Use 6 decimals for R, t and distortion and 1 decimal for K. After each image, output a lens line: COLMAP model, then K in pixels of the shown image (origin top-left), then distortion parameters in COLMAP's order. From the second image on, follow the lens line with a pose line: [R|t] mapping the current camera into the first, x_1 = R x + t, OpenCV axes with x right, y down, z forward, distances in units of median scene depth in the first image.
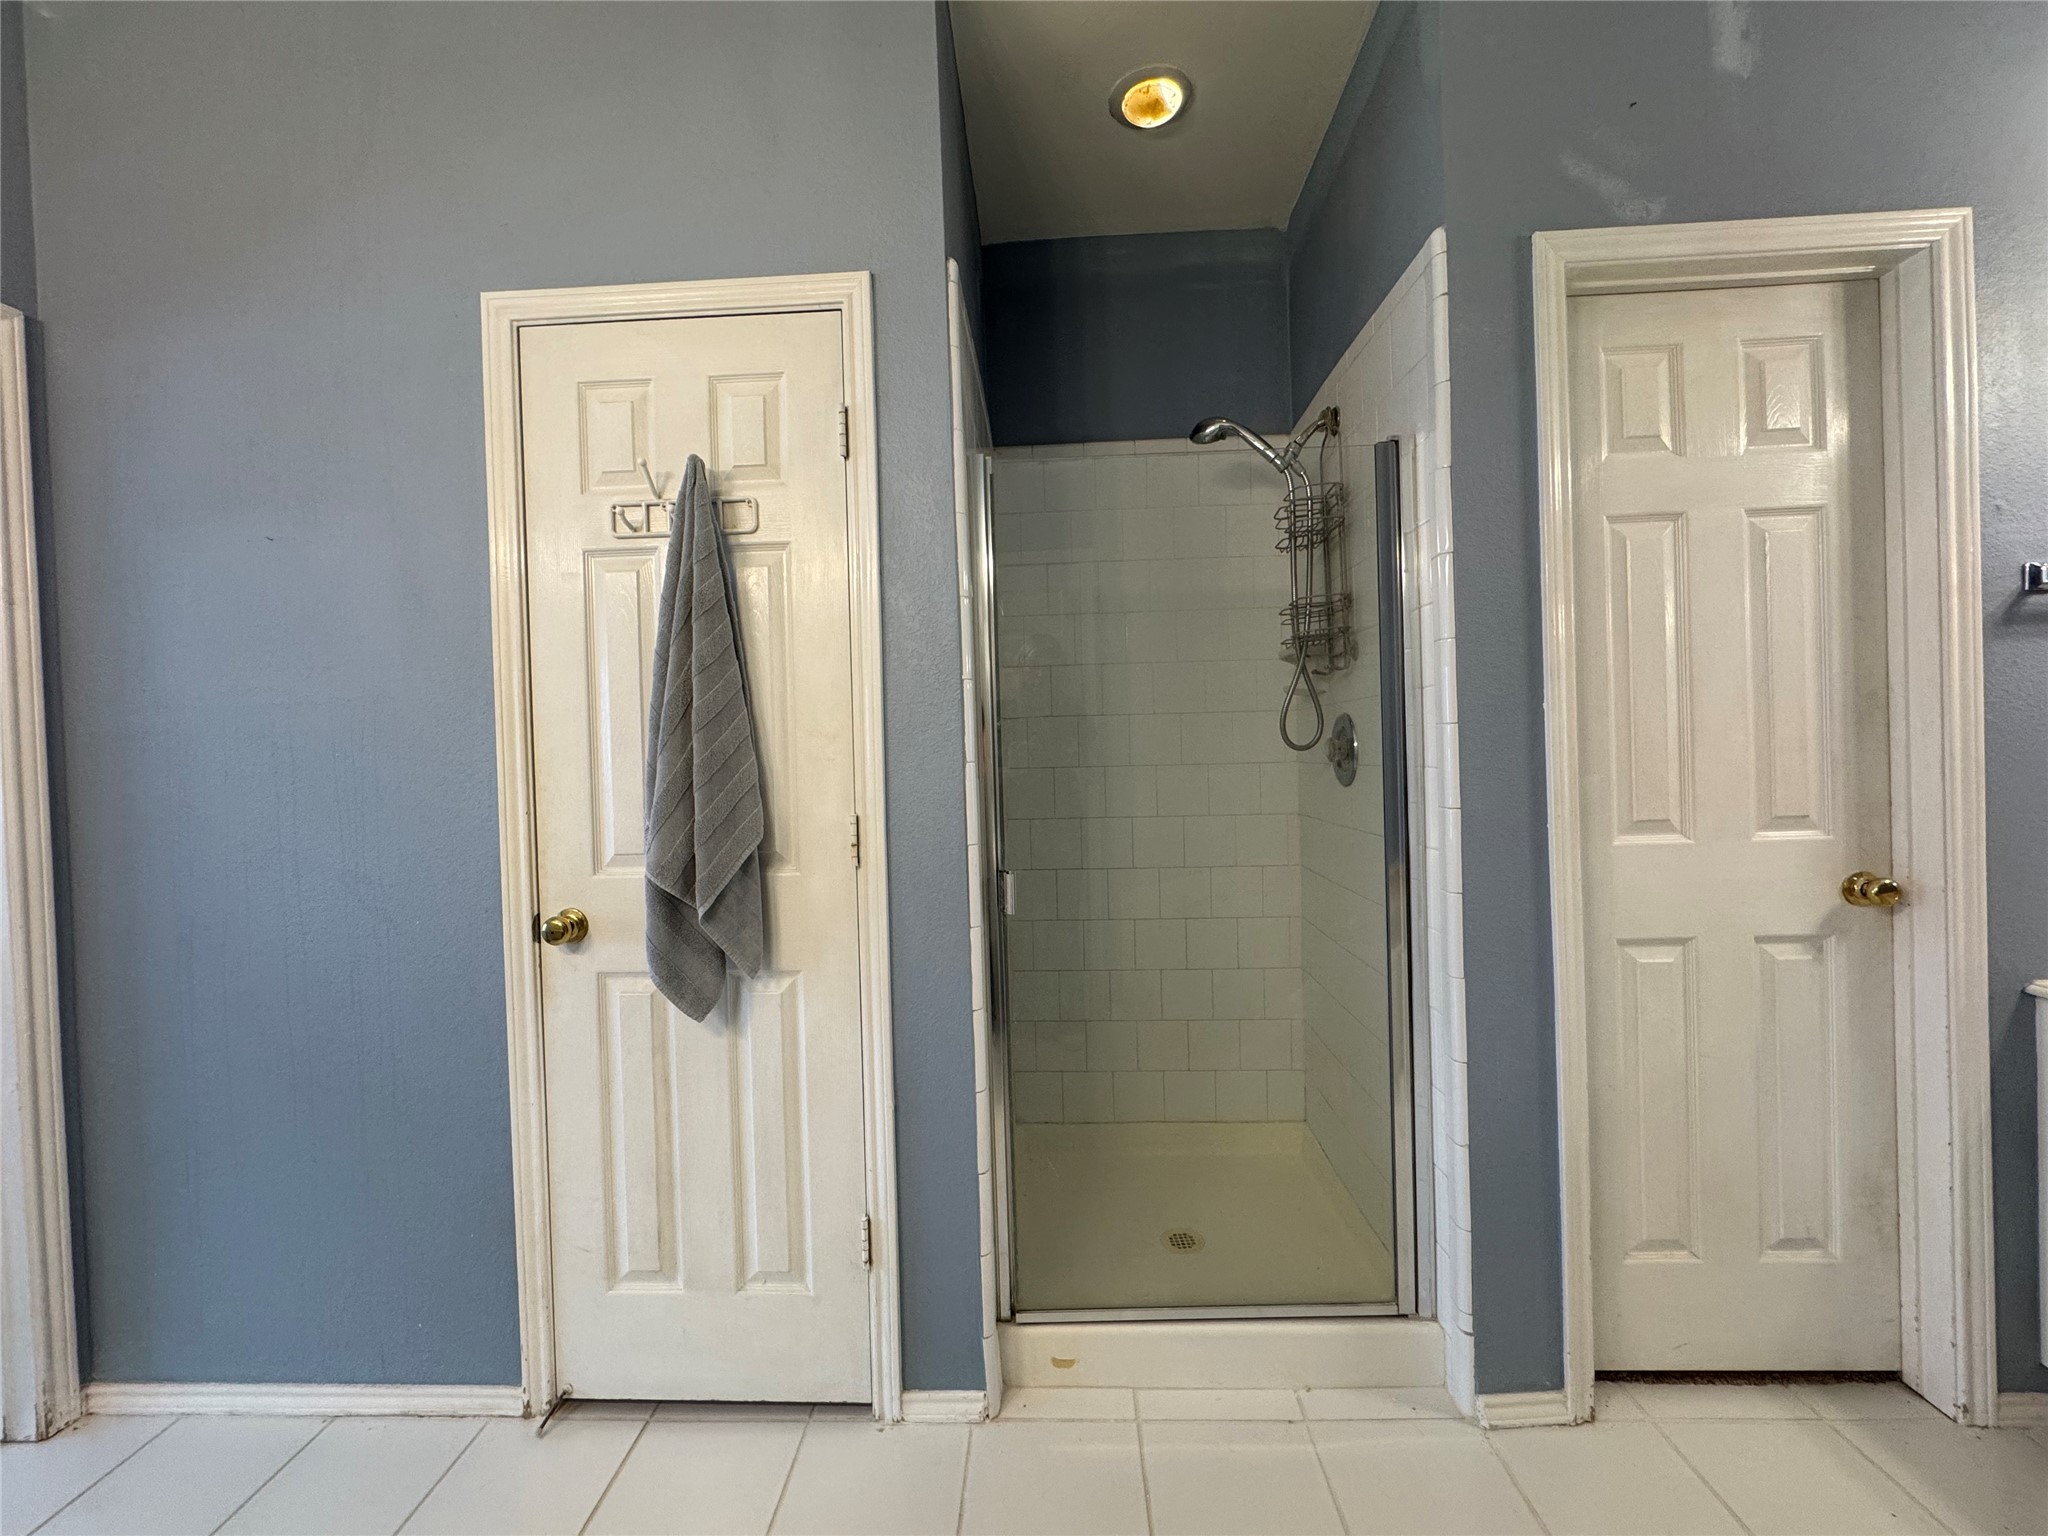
lens RADIAL K [[822.9, 0, 1021.3], [0, 822.9, 764.3], [0, 0, 1]] dist [-0.004143, 0.000783]
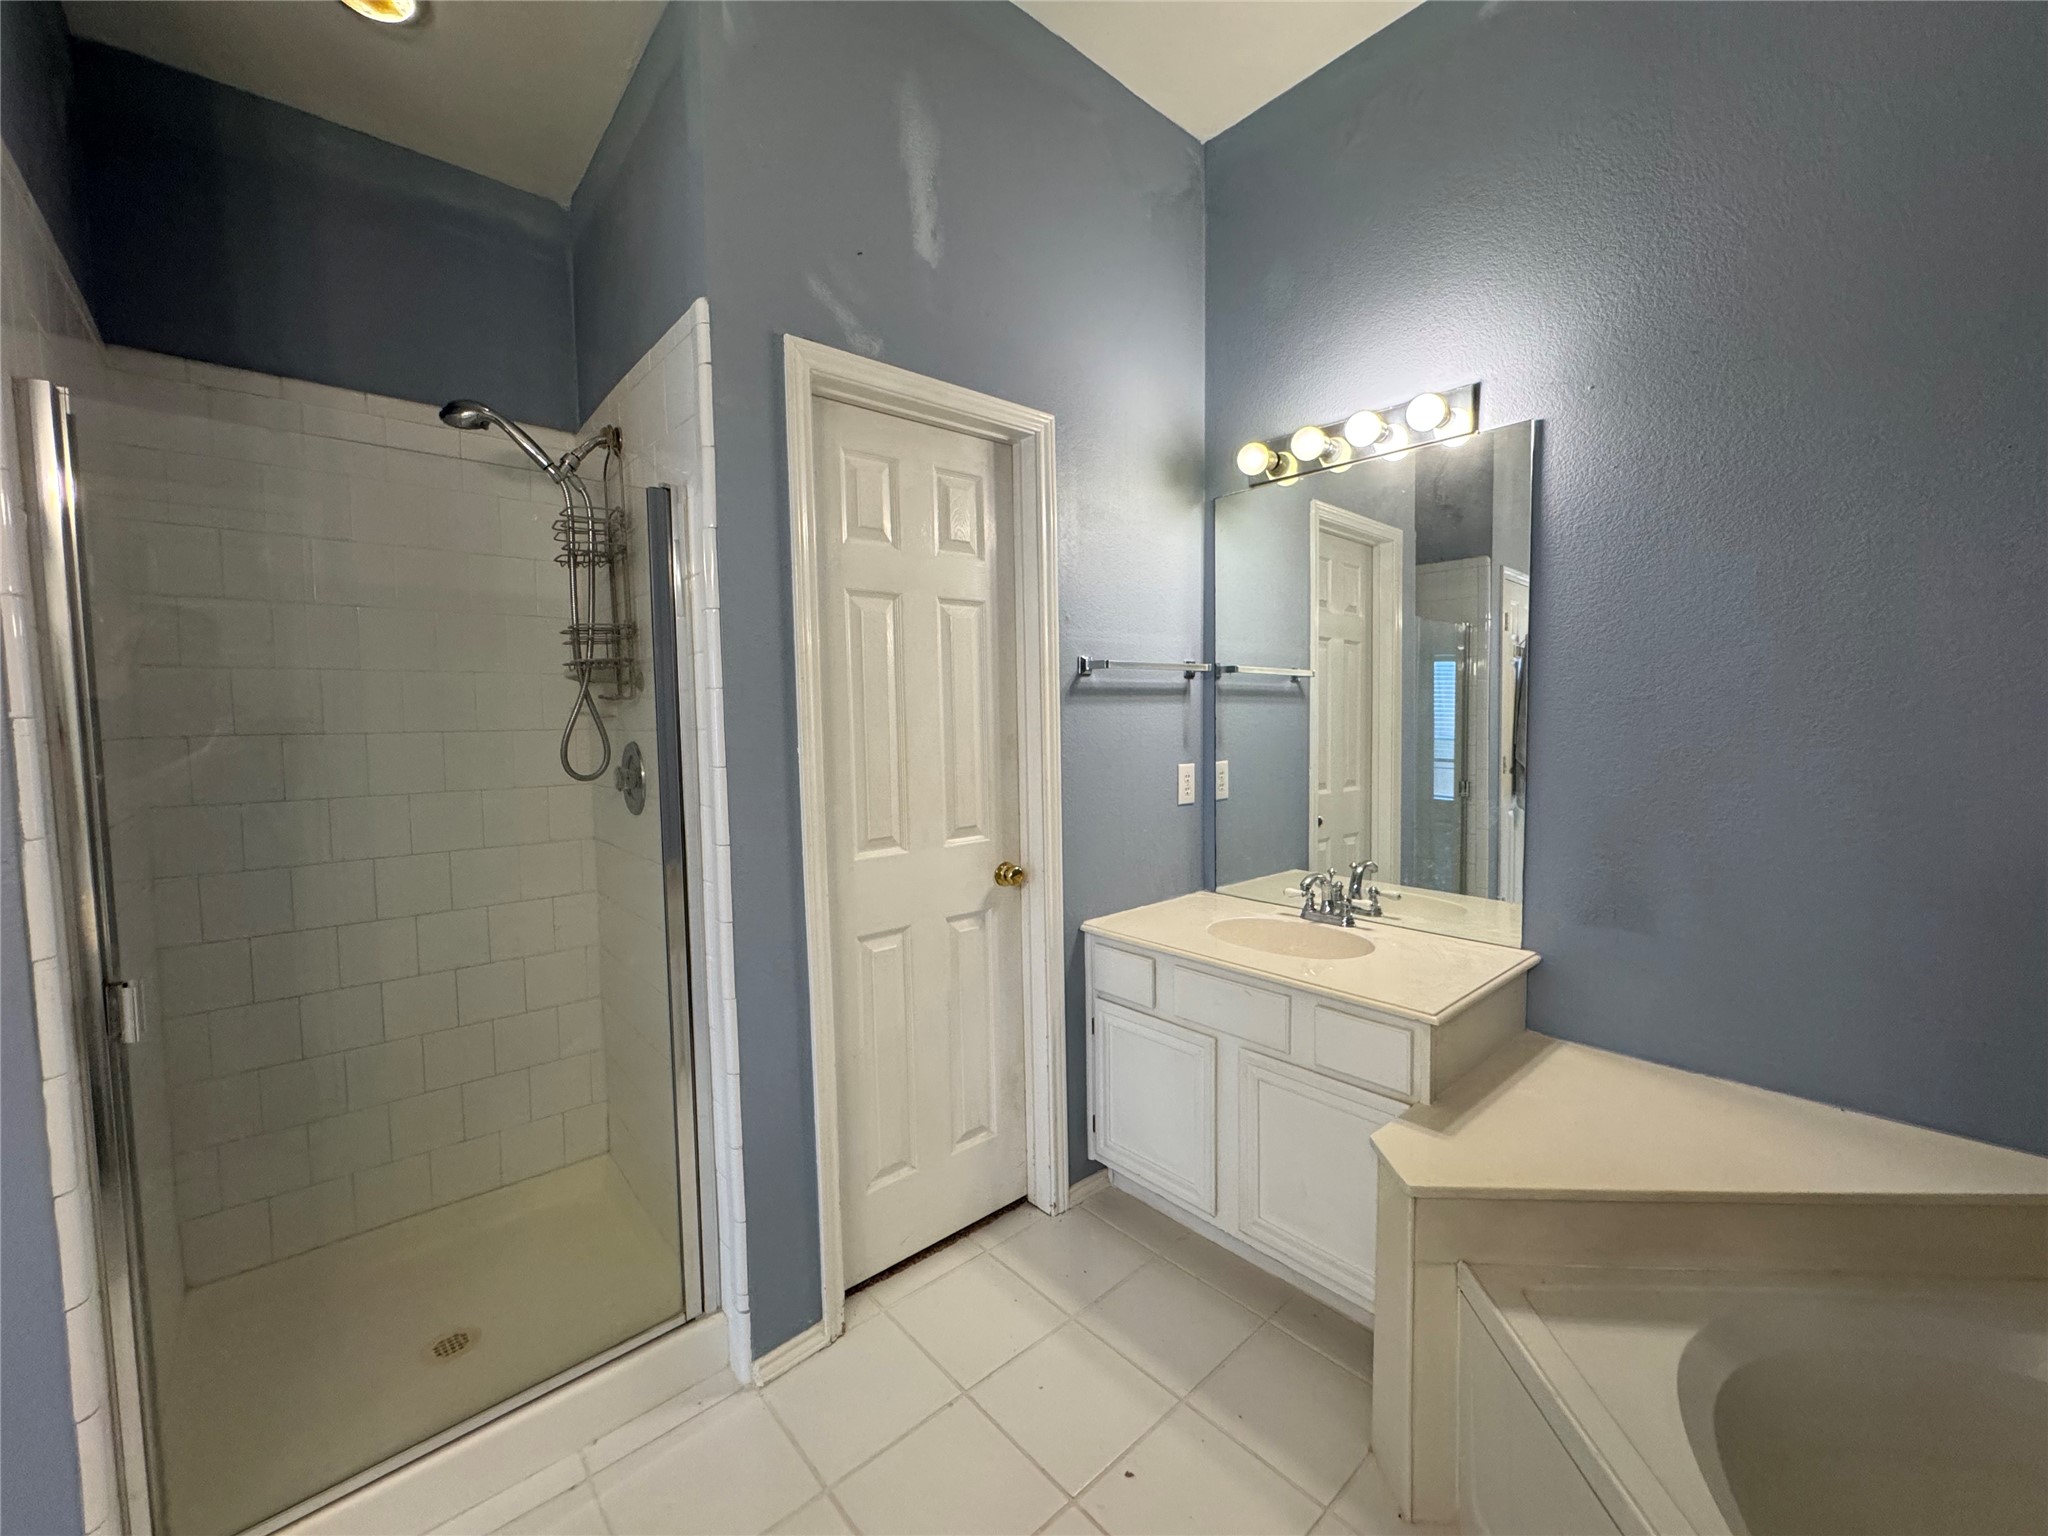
lens RADIAL K [[822.9, 0, 1022.9], [0, 822.9, 763.3], [0, 0, 1]] dist [-0.004143, 0.000783]
pose [[0.722224, -0.022391, 0.691297, 0.060972], [0.003539, 0.999582, 0.028679, -0.080896], [-0.691650, -0.018266, 0.722002, -0.052100]]
